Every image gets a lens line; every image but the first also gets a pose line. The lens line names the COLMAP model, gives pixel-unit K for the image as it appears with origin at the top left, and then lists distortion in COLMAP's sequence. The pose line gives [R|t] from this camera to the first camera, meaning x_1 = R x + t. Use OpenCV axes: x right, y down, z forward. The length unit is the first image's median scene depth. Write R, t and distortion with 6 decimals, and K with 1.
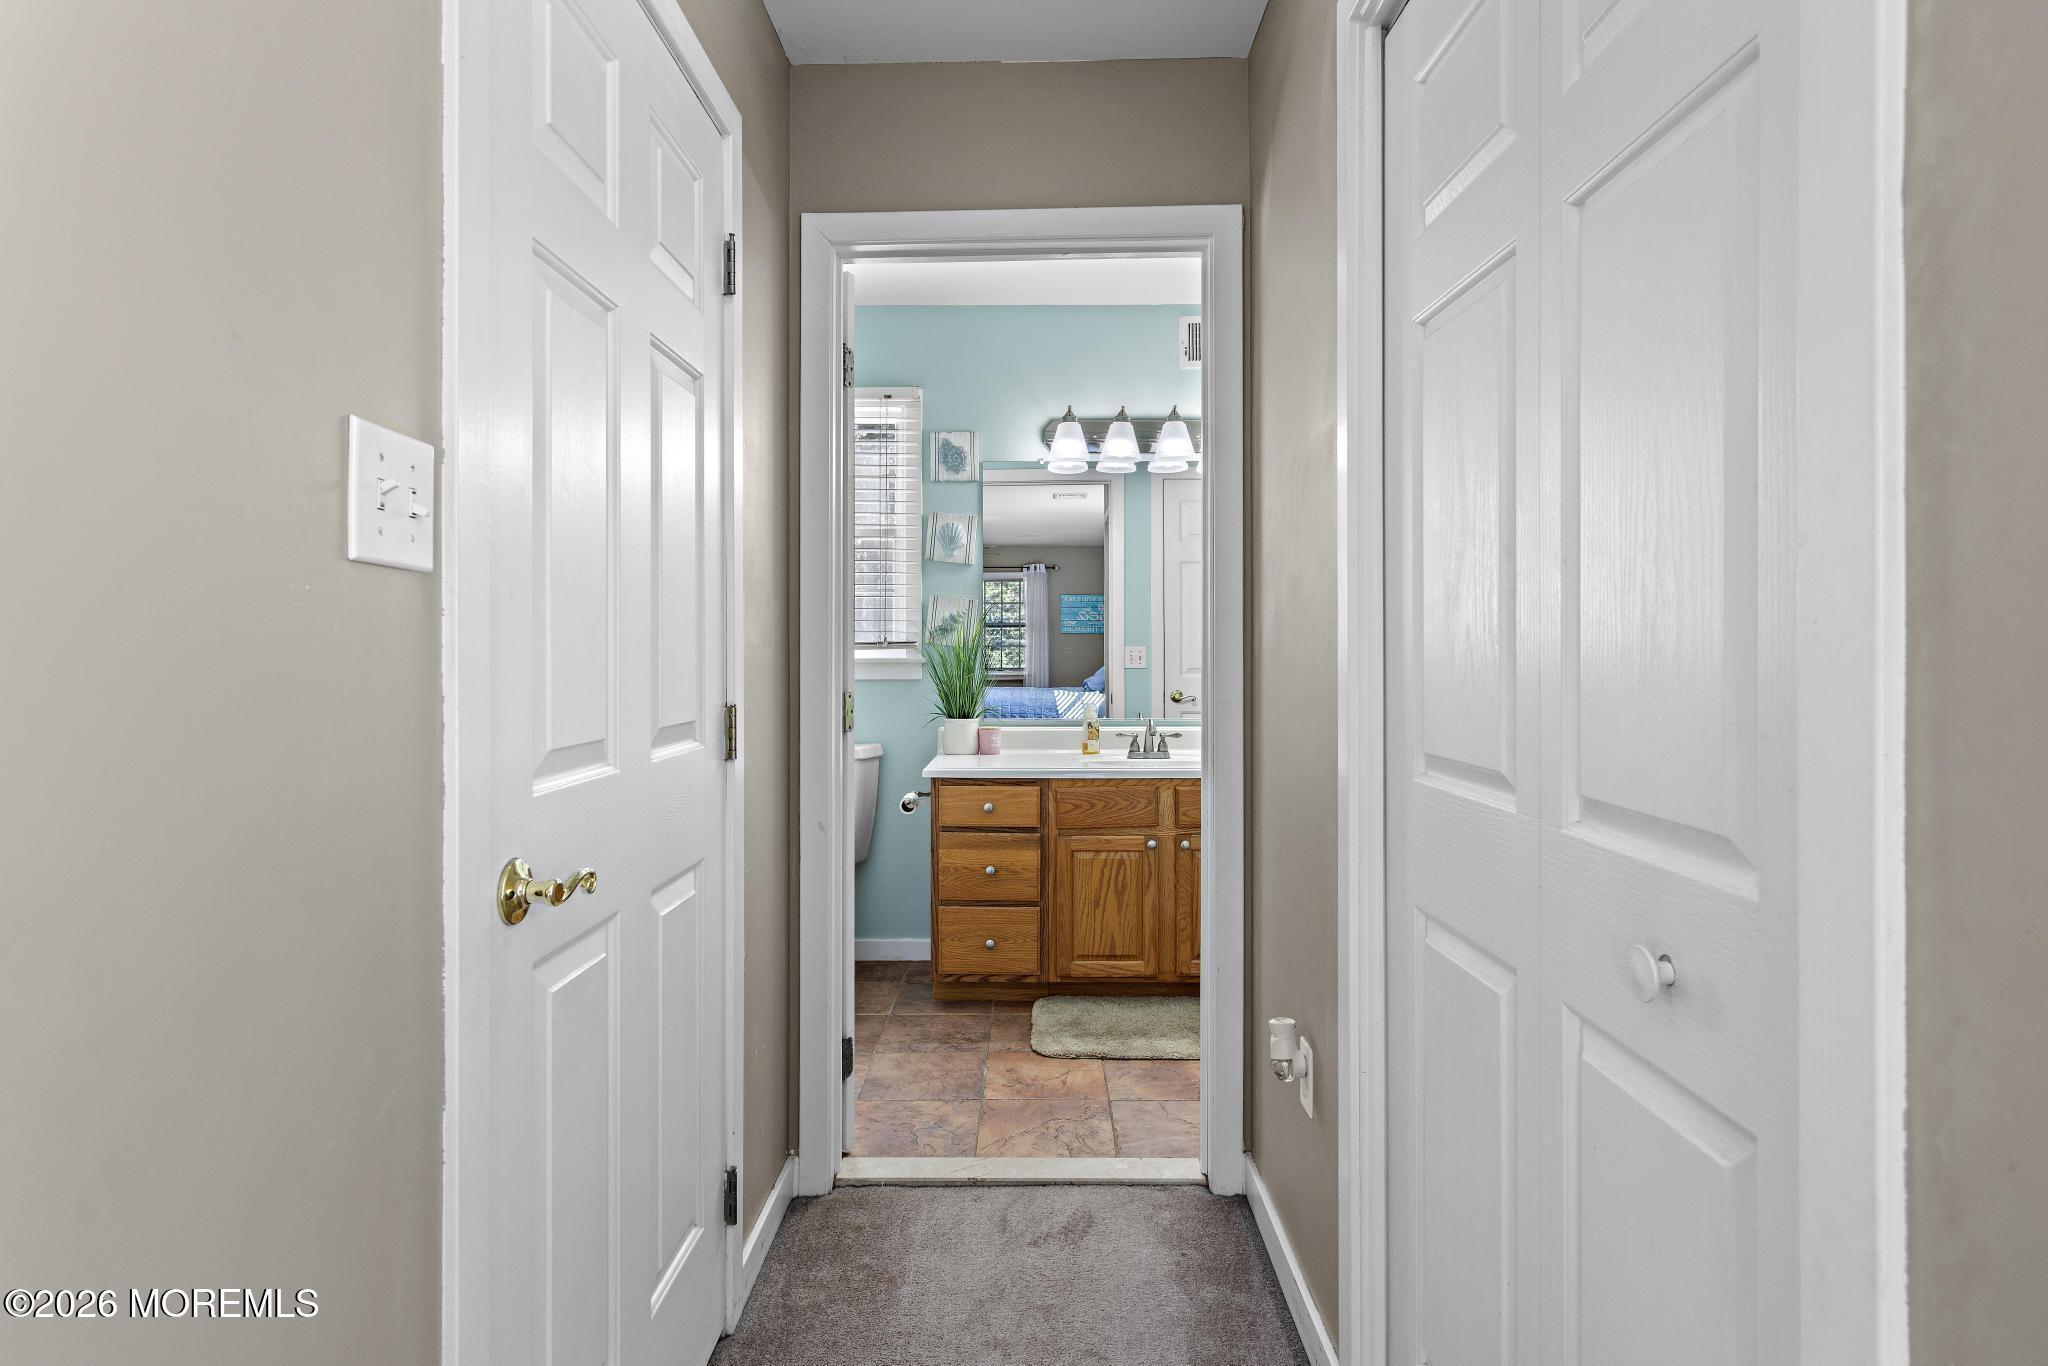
lens RADIAL K [[1101.2, 0, 1026.0], [0, 1101.2, 665.8], [0, 0, 1]] dist [0.004645, -0.000389]
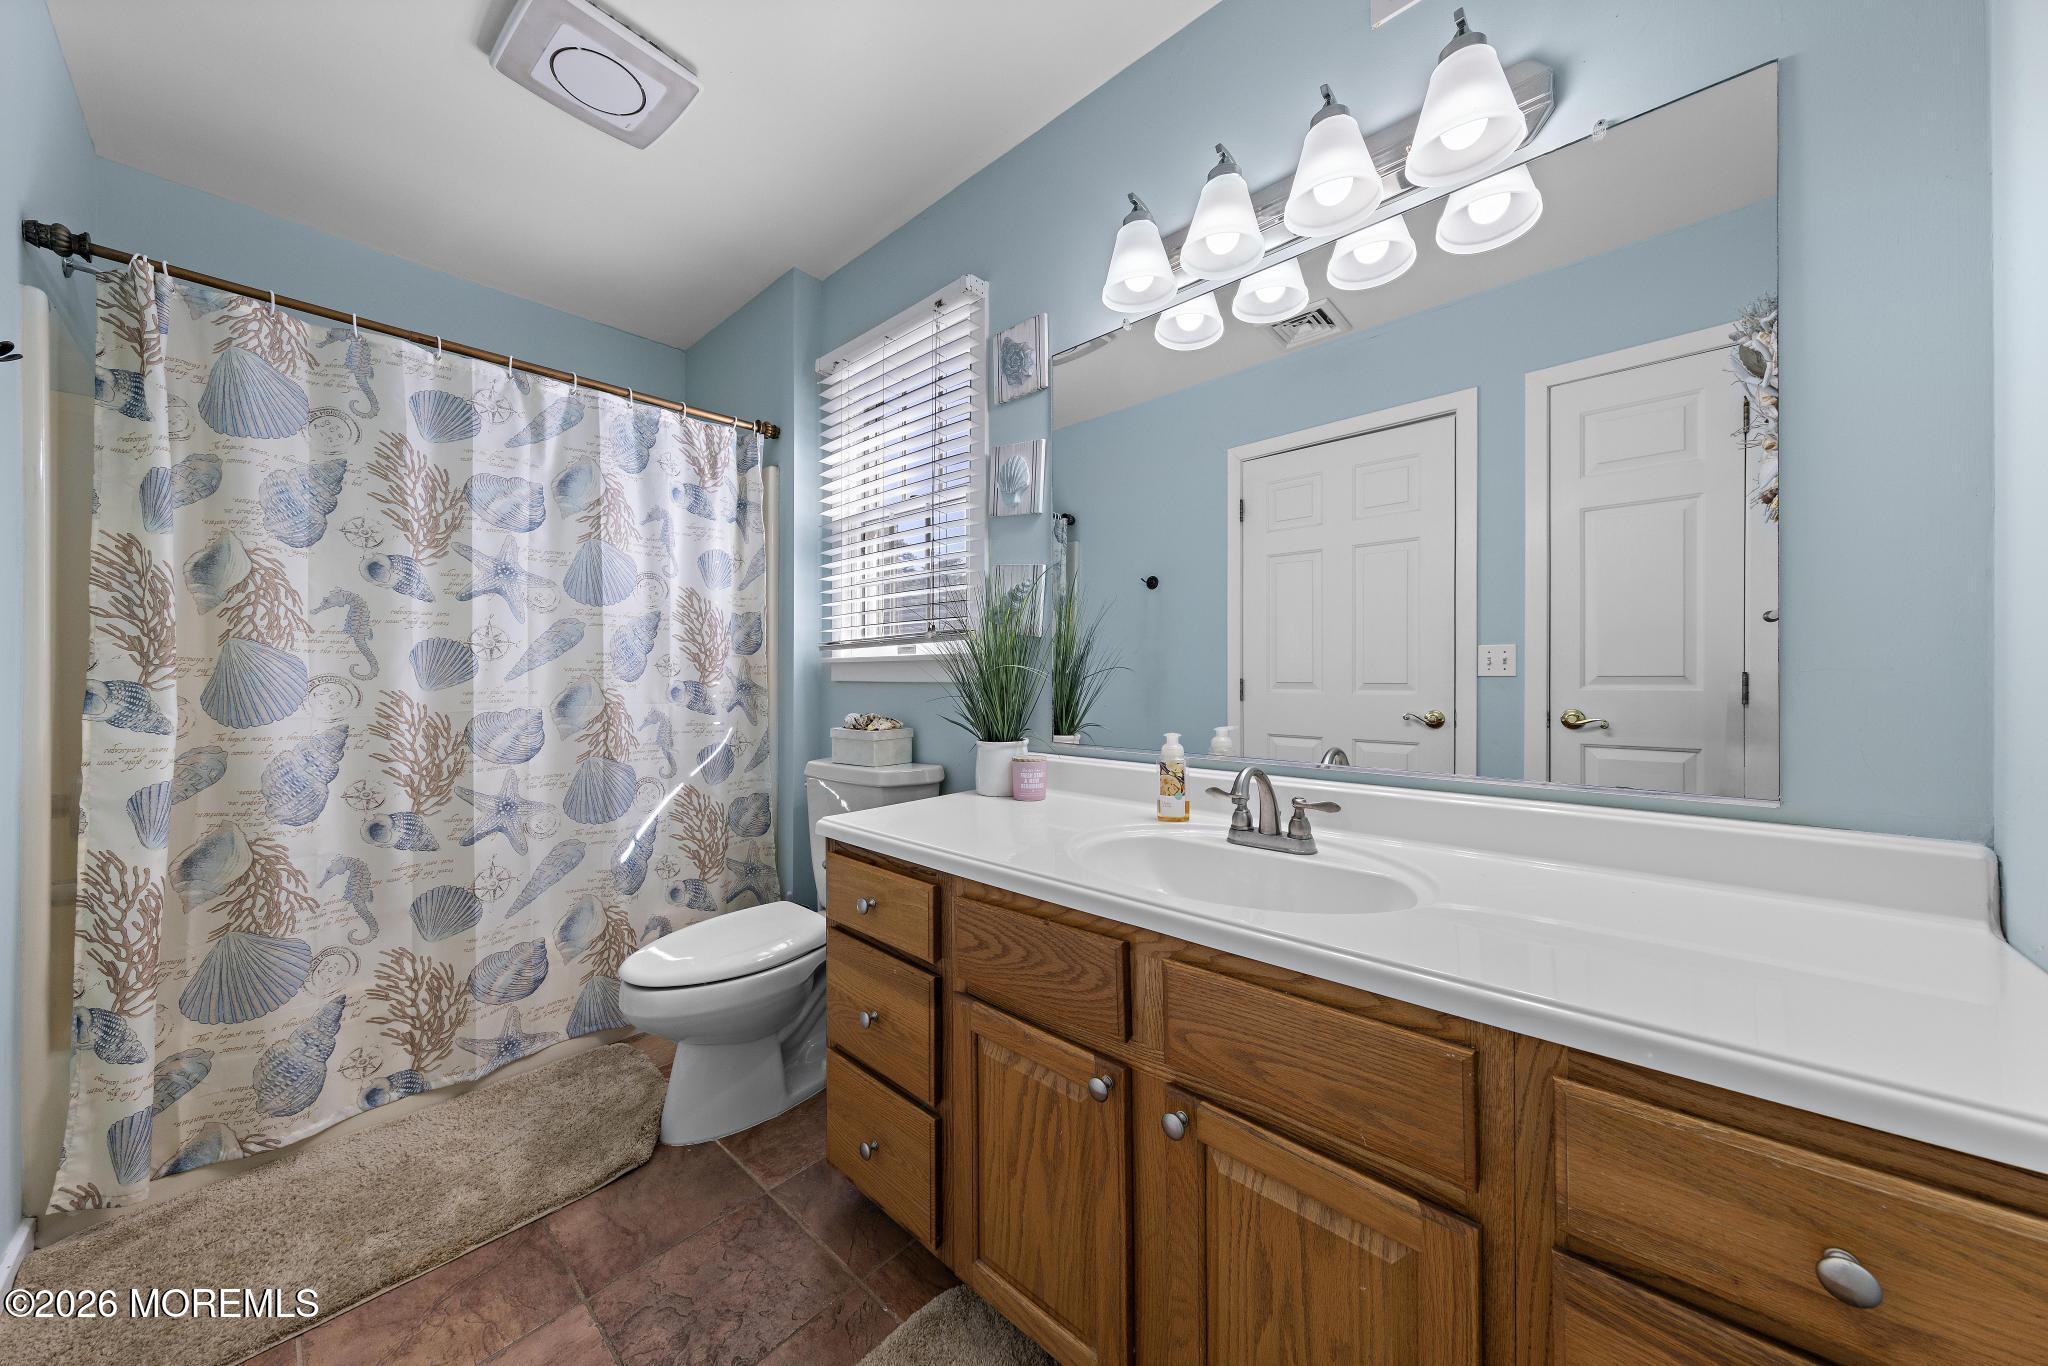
lens RADIAL K [[686.1, 0, 1016.2], [0, 686.1, 680.4], [0, 0, 1]] dist [0.001890, 0.000034]
pose [[0.756572, 0.002725, -0.653905, 0.226342], [-0.007627, 0.999960, -0.004657, 0.013540], [0.653866, 0.008511, 0.756562, 0.703734]]
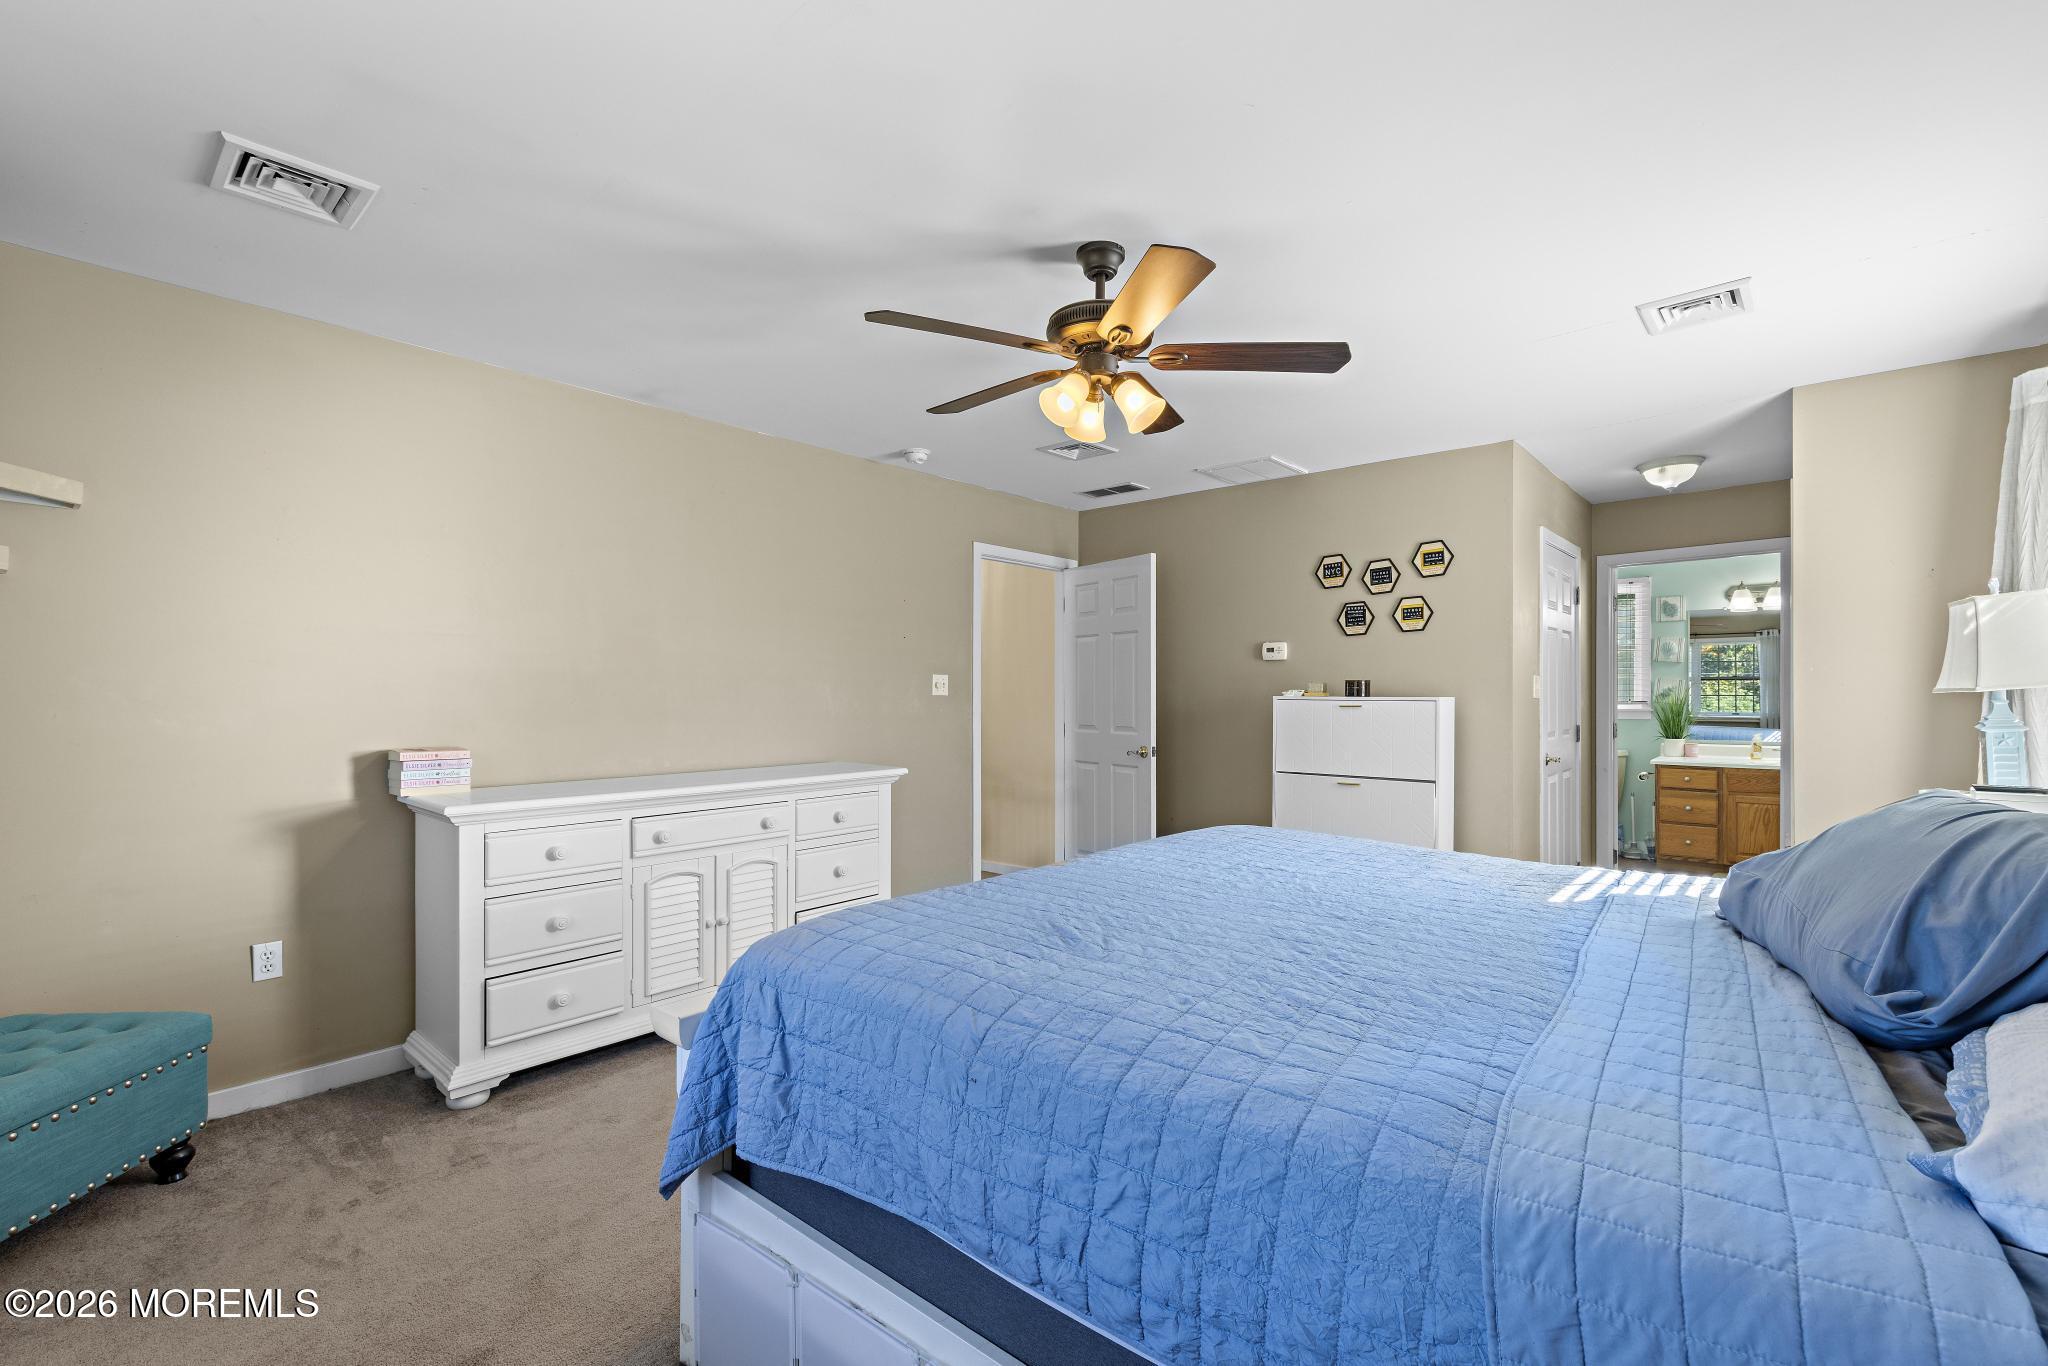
lens RADIAL K [[920.8, 0, 1033.0], [0, 920.8, 690.9], [0, 0, 1]] dist [0.005357, 0.000334]
pose [[0.769421, -0.001882, -0.638740, 0.121230], [-0.009404, 0.999854, -0.014274, -0.005514], [0.638673, 0.016989, 0.769290, -1.086197]]
